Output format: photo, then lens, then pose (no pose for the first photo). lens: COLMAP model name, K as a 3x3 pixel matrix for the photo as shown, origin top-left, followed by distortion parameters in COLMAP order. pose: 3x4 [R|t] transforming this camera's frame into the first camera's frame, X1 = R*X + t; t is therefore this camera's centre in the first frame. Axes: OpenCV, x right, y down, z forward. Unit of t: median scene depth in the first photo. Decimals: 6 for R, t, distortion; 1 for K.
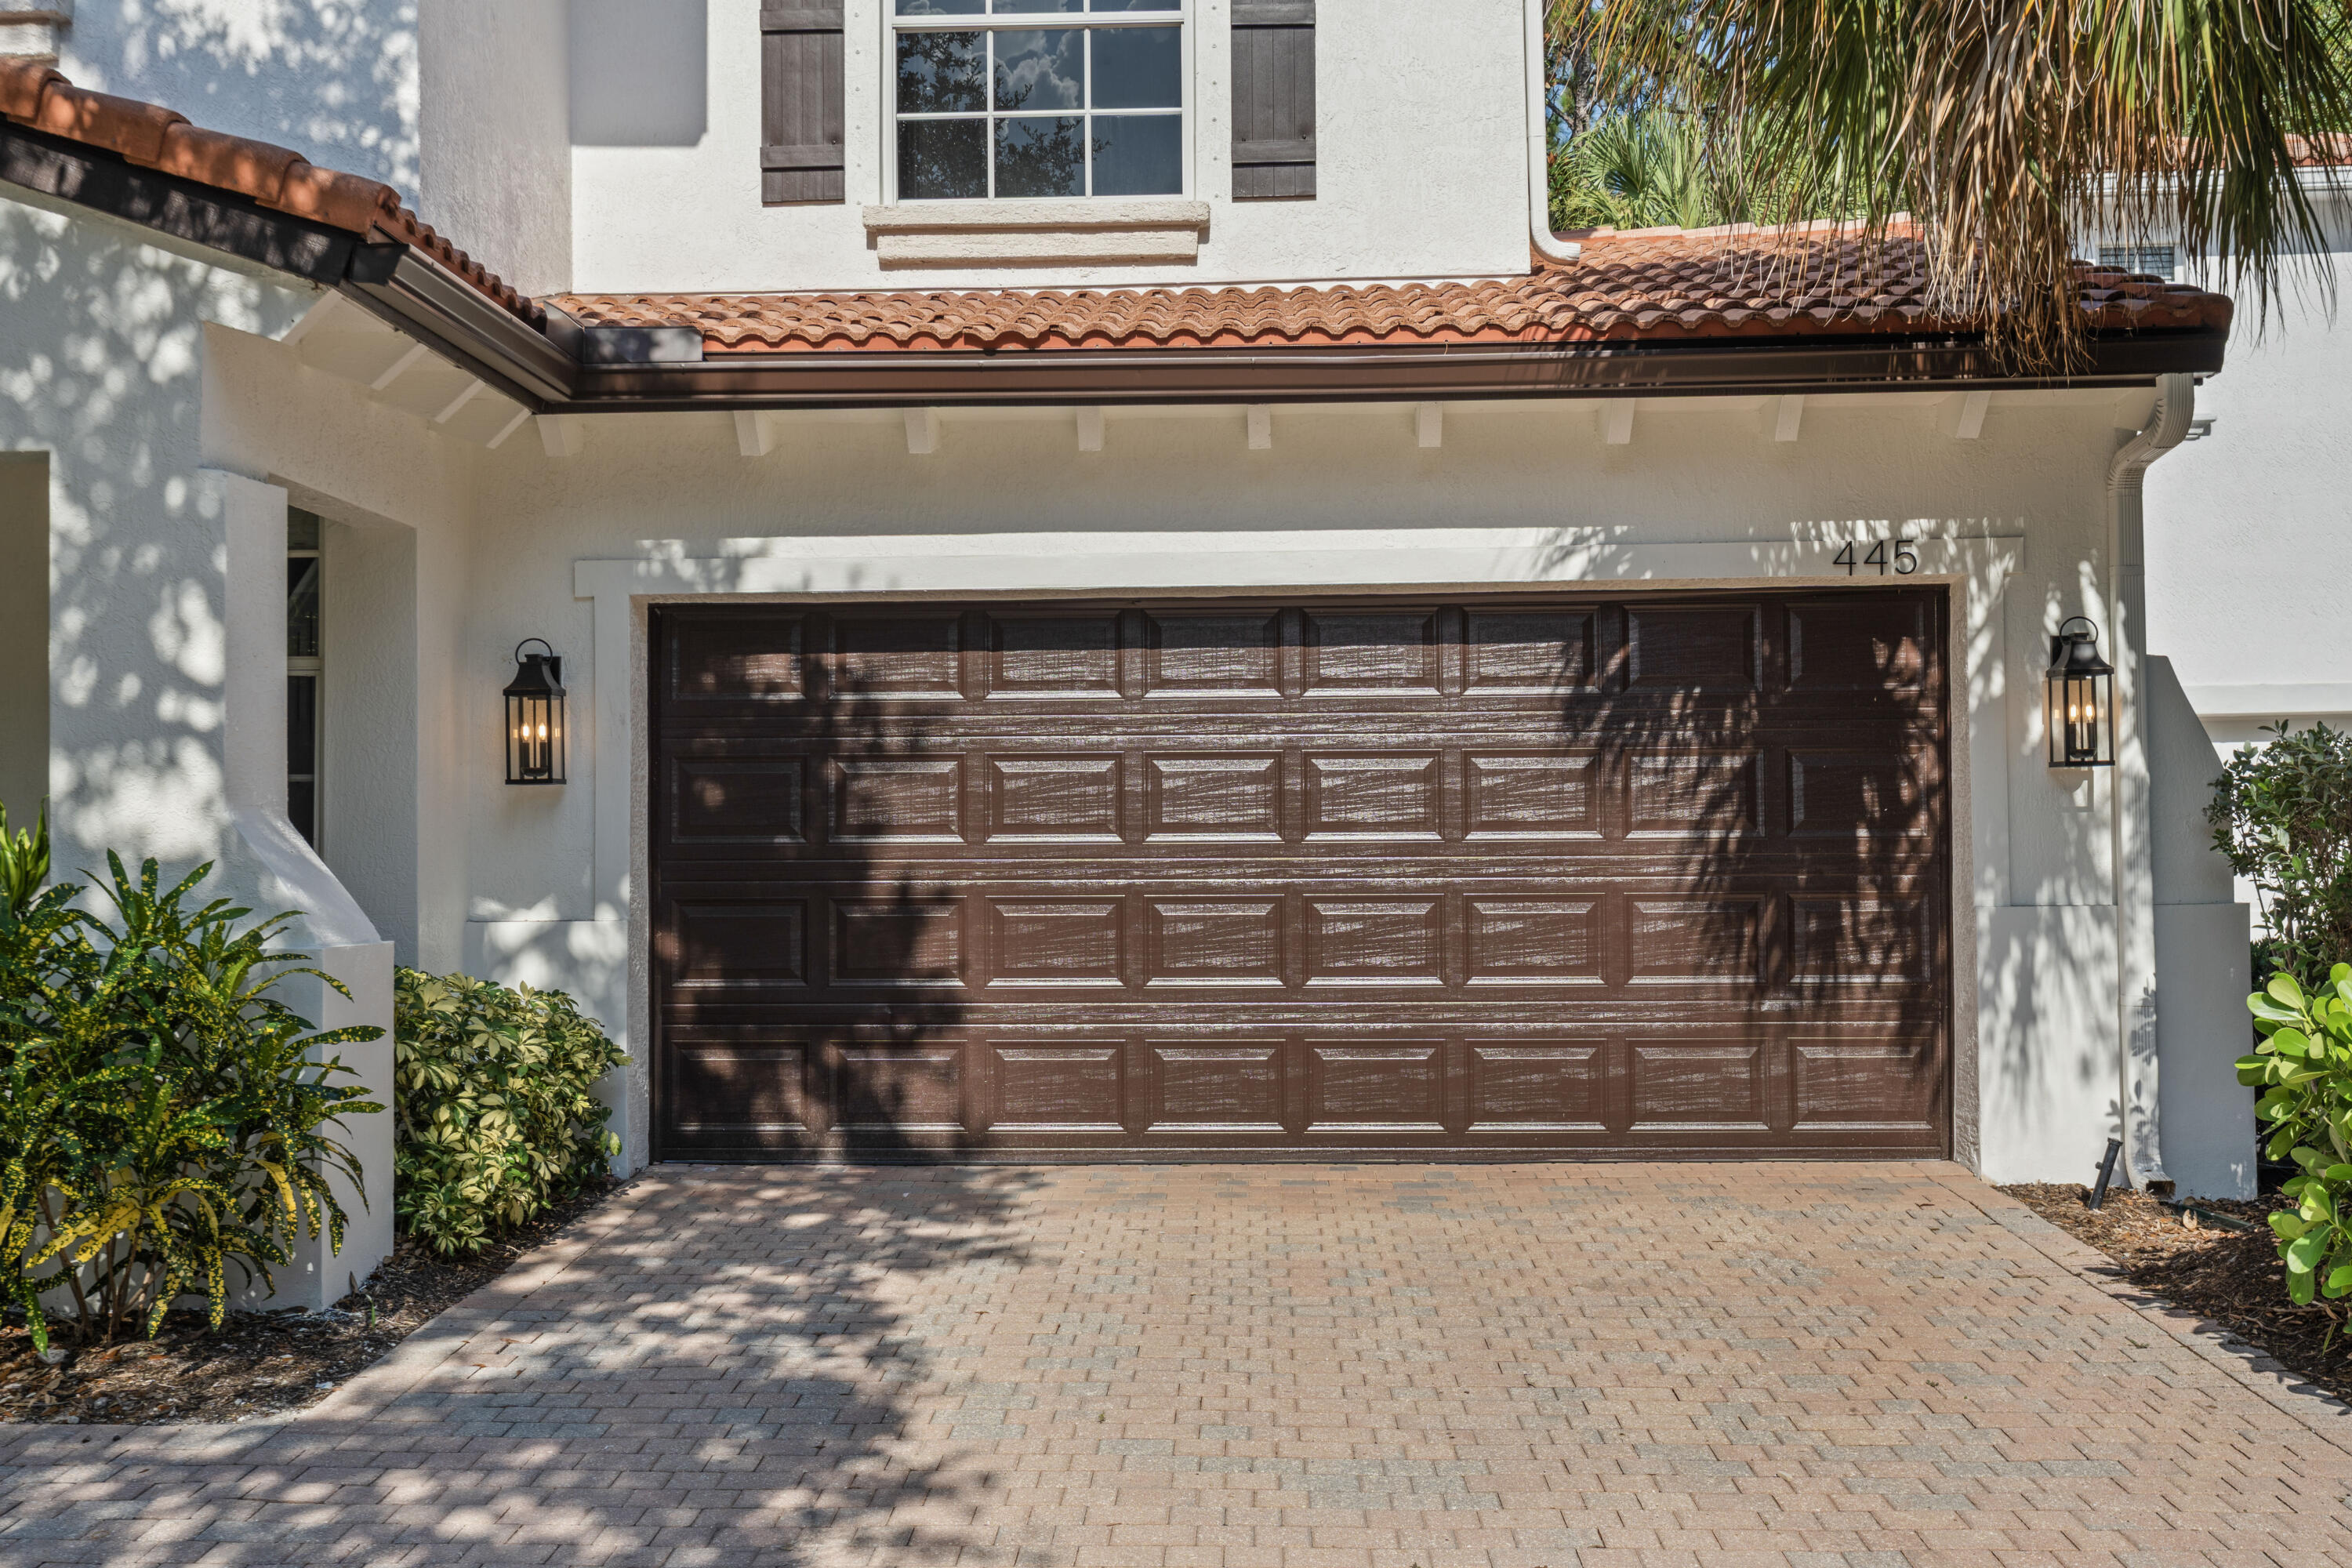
lens RADIAL K [[2341.1, 0, 1051.8], [0, 2341.1, 781.5], [0, 0, 1]] dist [0.014726, 0.003970]
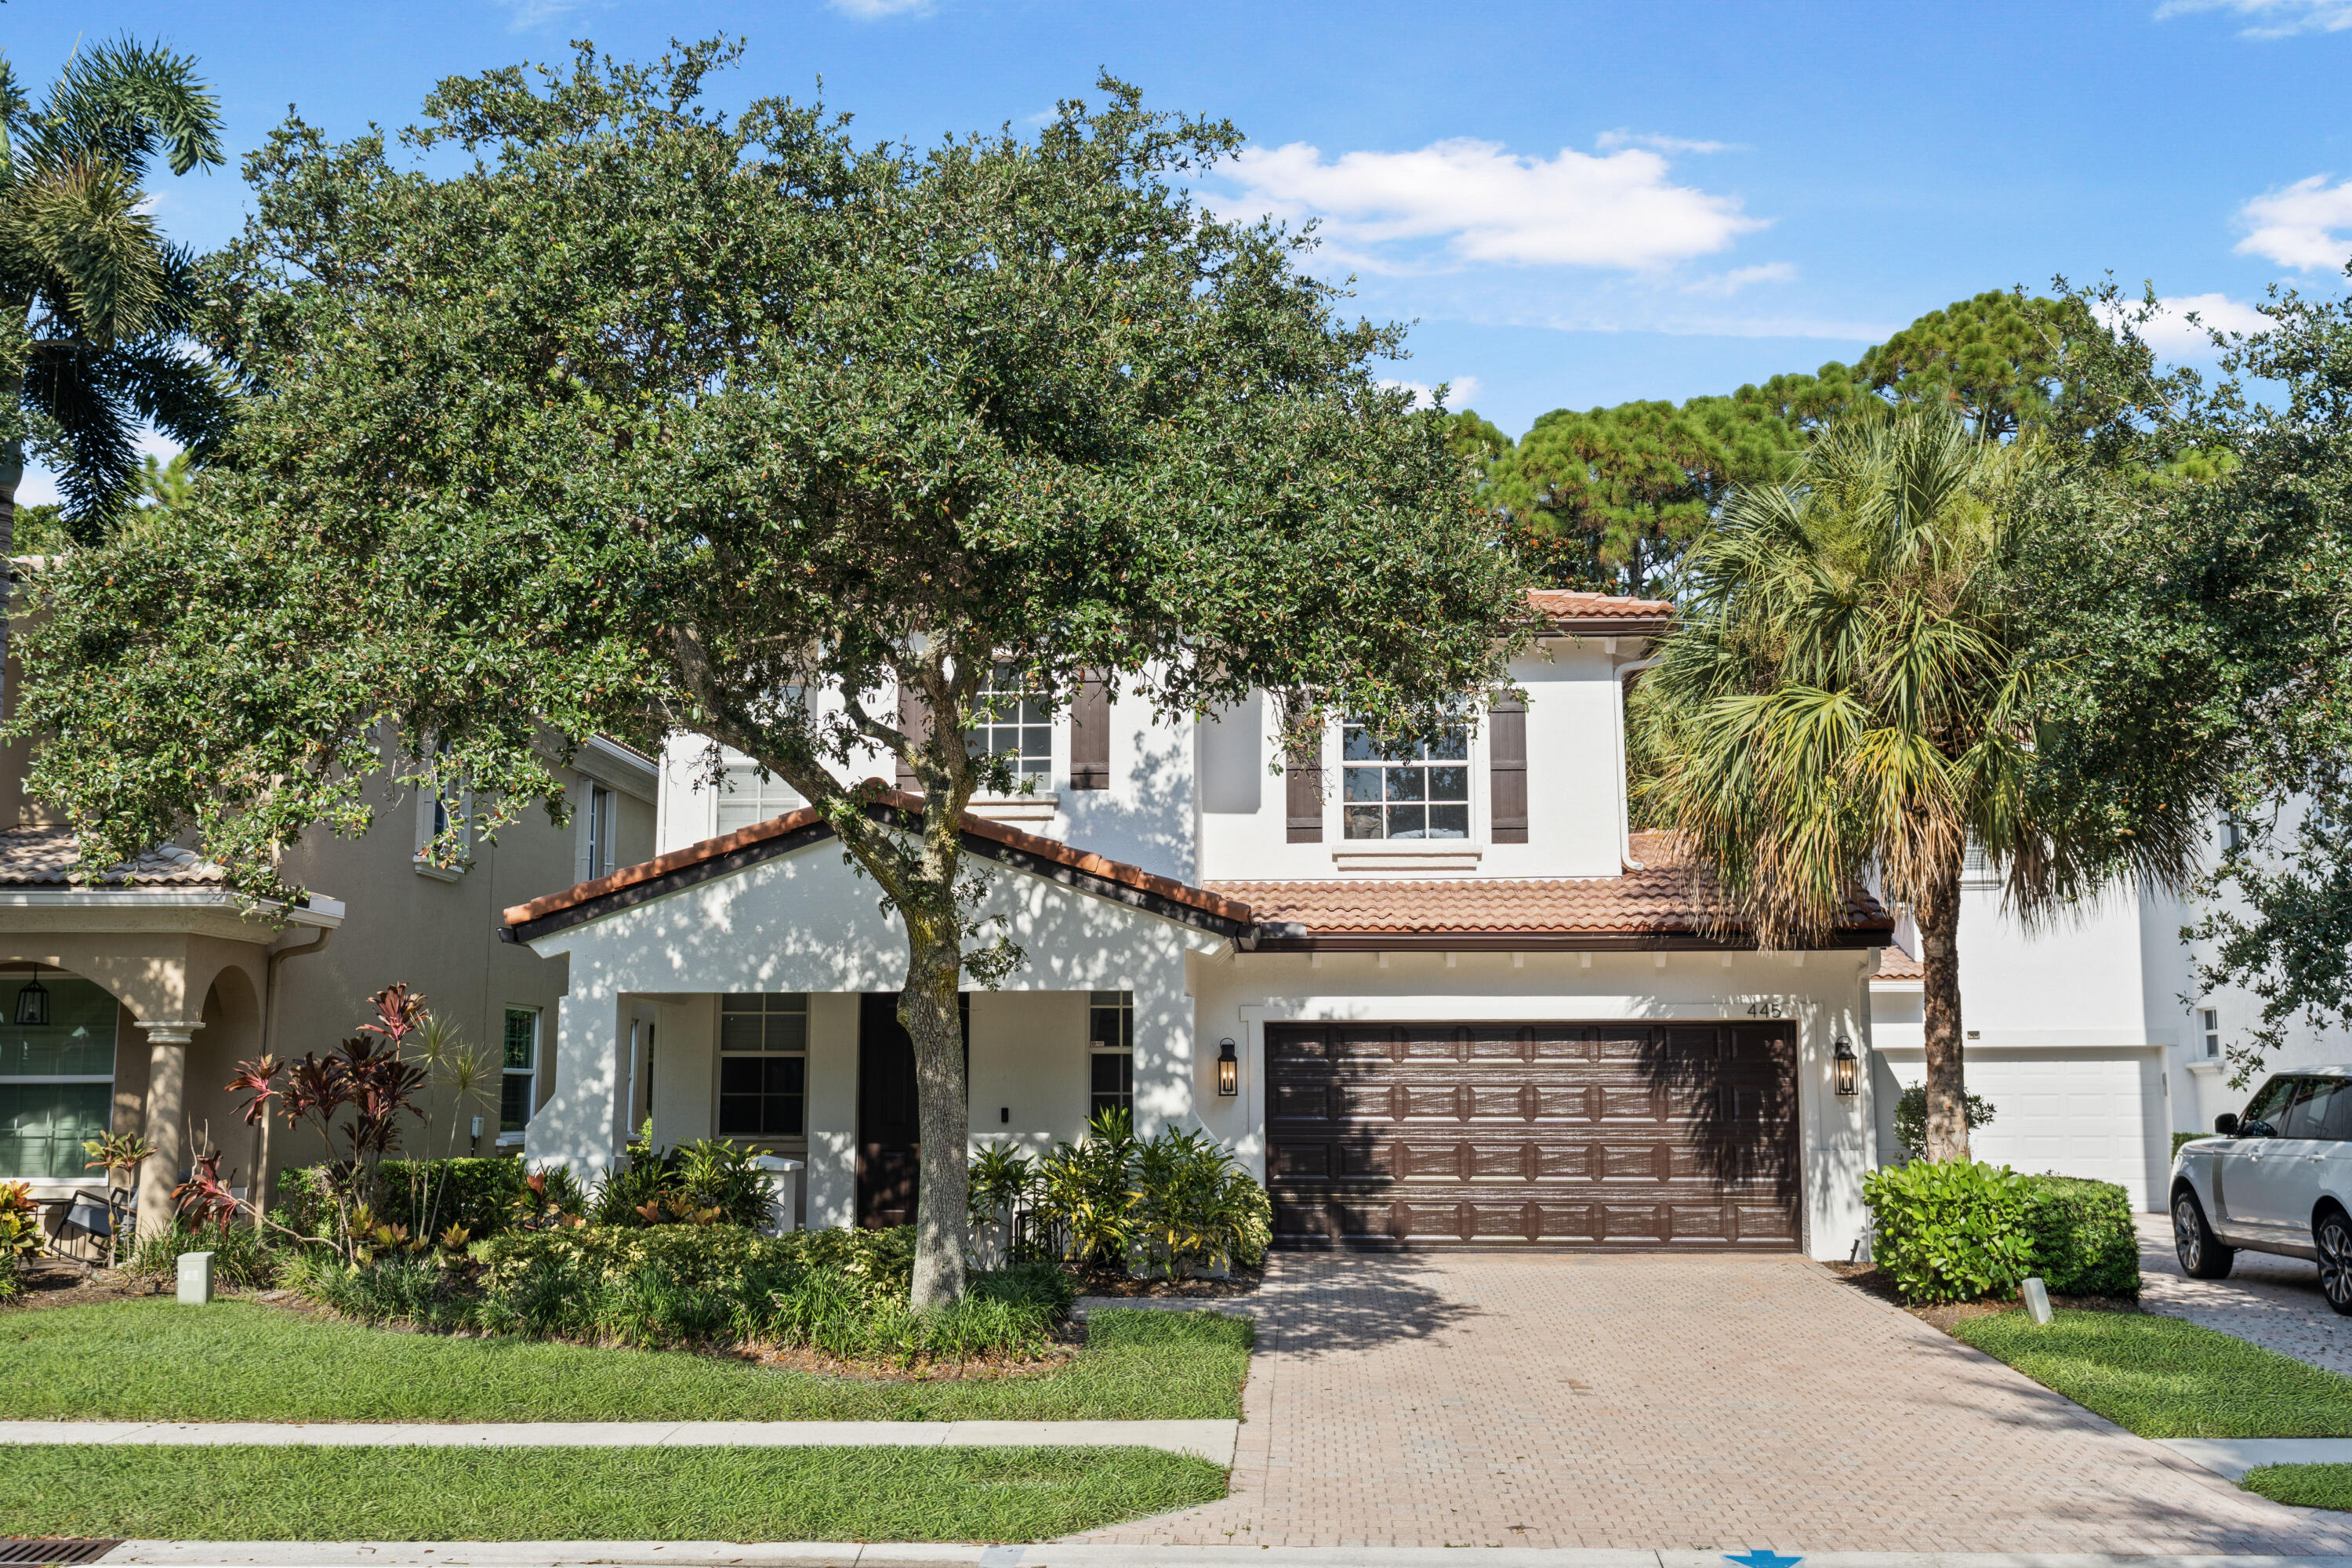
lens RADIAL K [[2401.9, 0, 971.7], [0, 2401.9, 838.4], [0, 0, 1]] dist [0.010129, 0.009012]
pose [[0.998309, 0.002833, -0.058066, -0.341237], [-0.007975, 0.996043, -0.088510, -0.042686], [0.057585, 0.088823, 0.994381, -1.596596]]
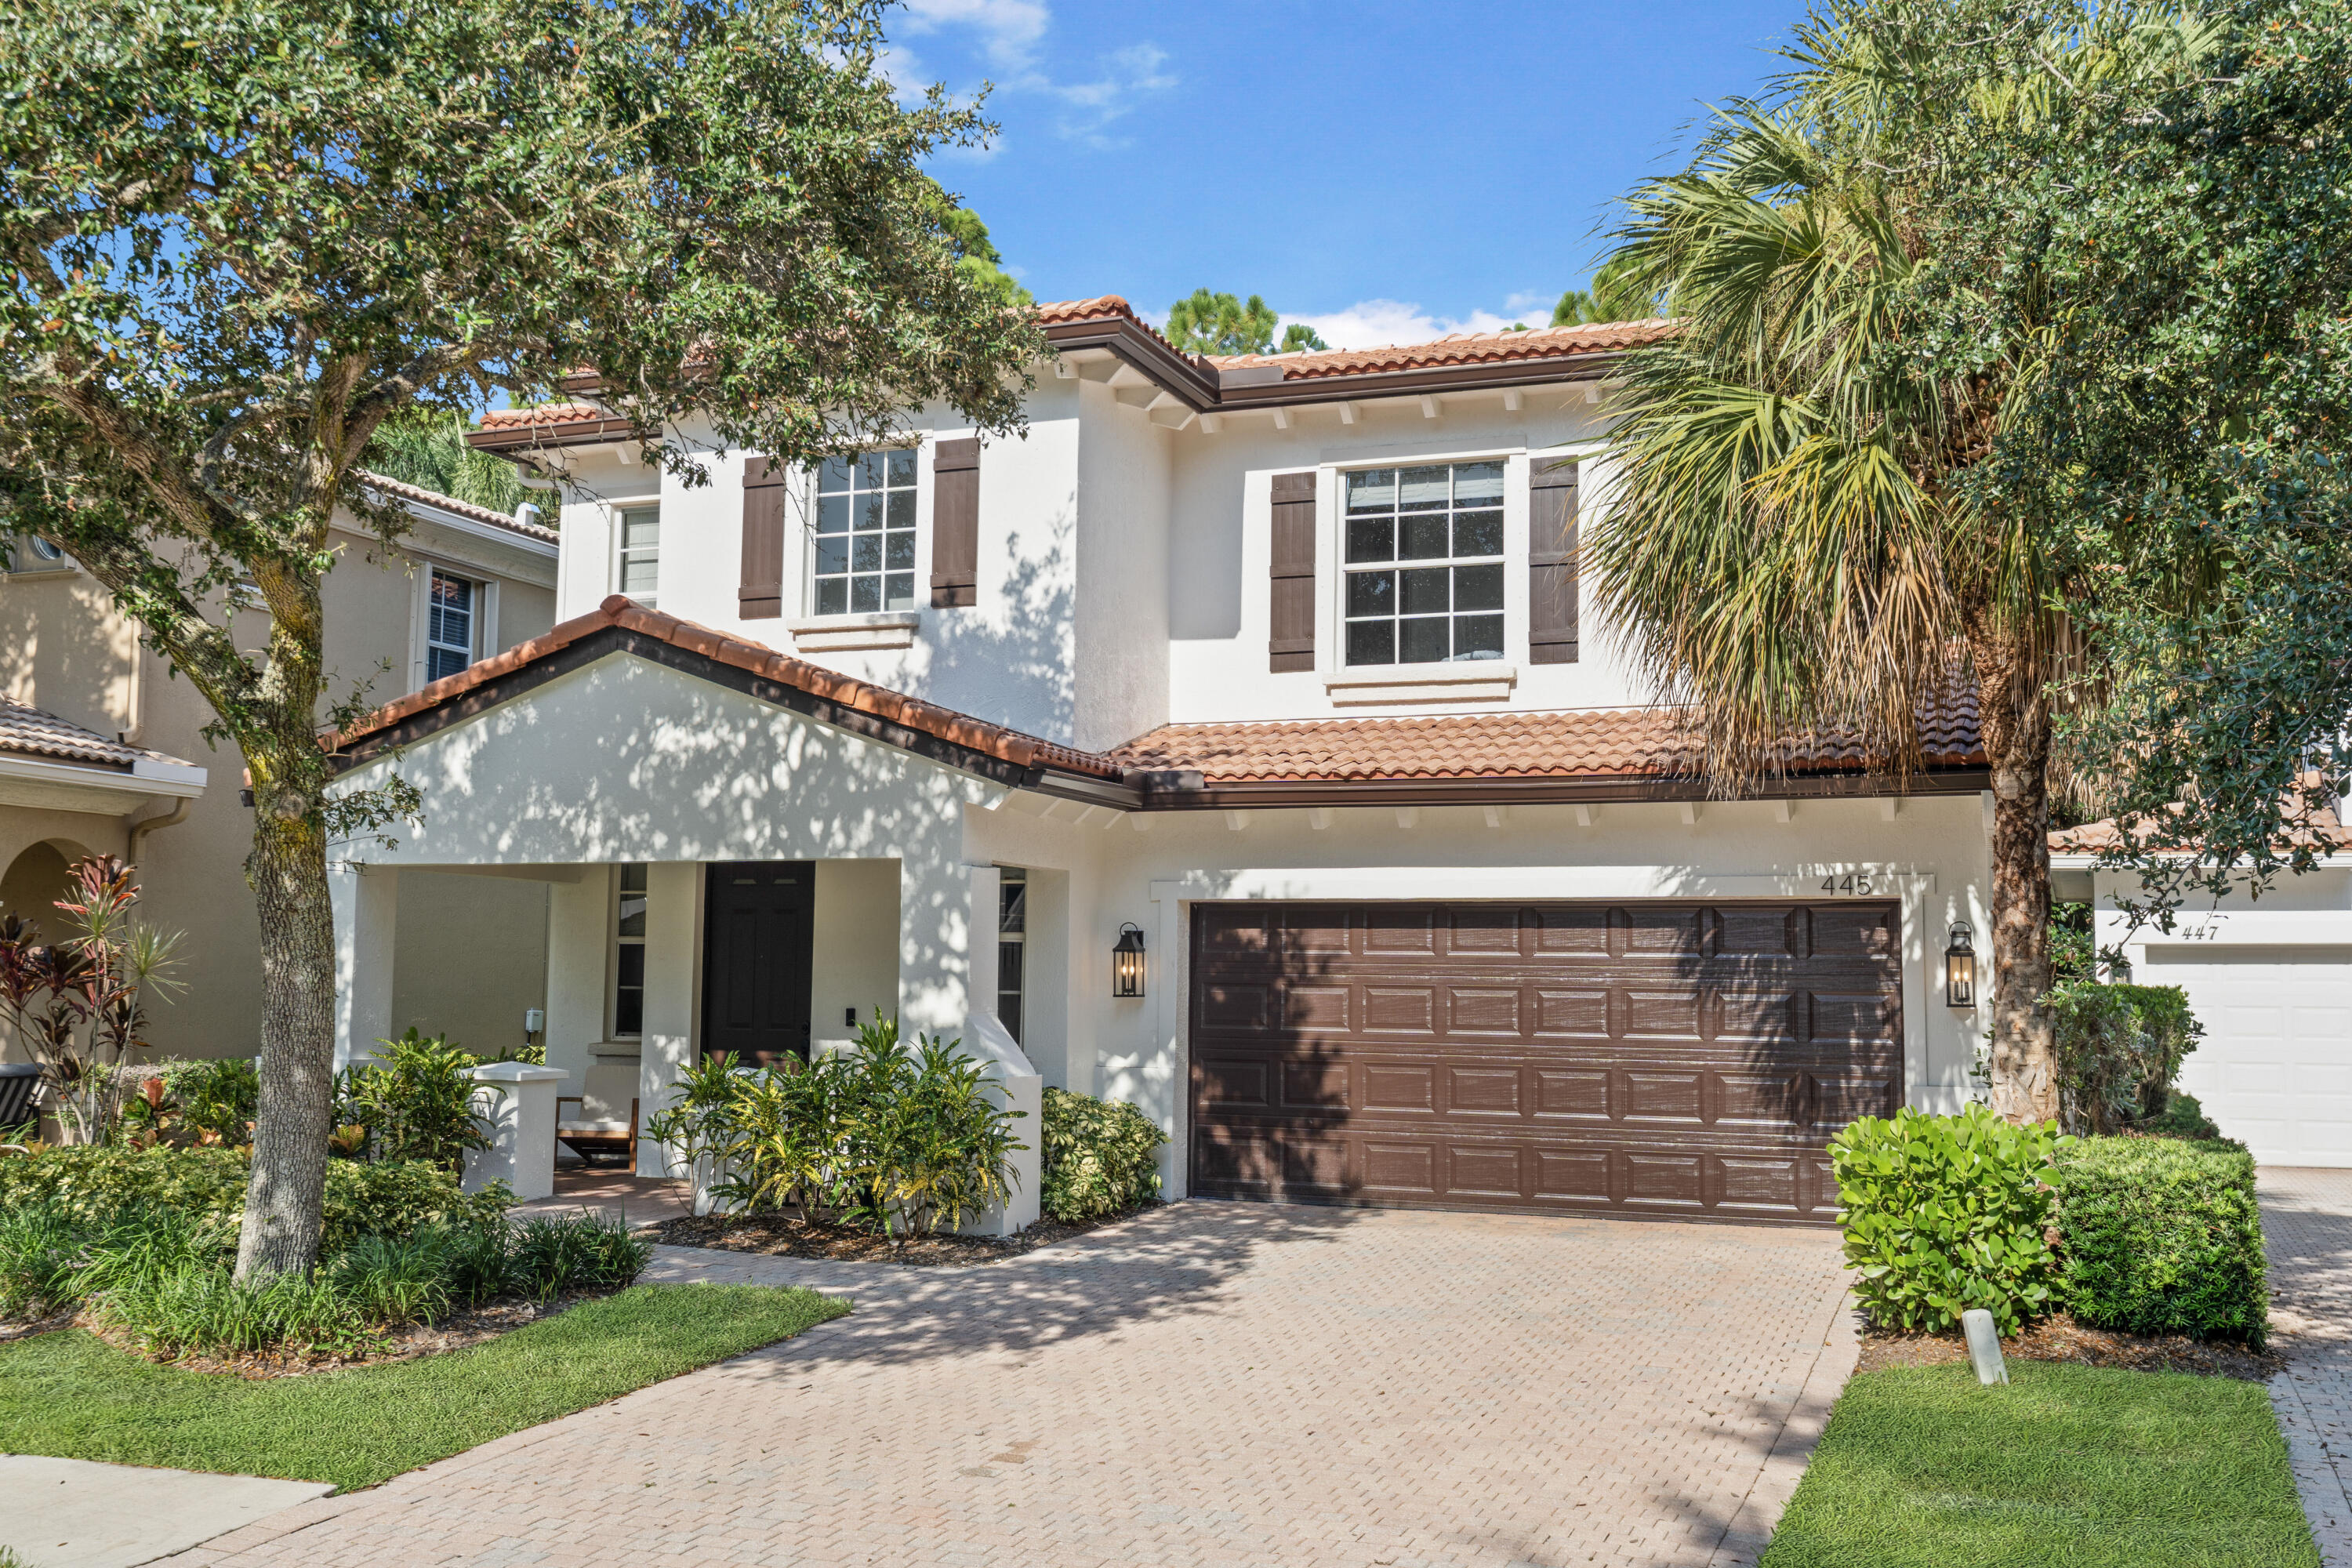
lens RADIAL K [[2341.1, 0, 1051.8], [0, 2341.1, 781.5], [0, 0, 1]] dist [0.014726, 0.003970]
pose [[0.938160, -0.011756, -0.346003, 0.392944], [-0.010093, 0.998070, -0.061277, -0.057560], [0.346056, 0.060980, 0.936230, -0.853481]]
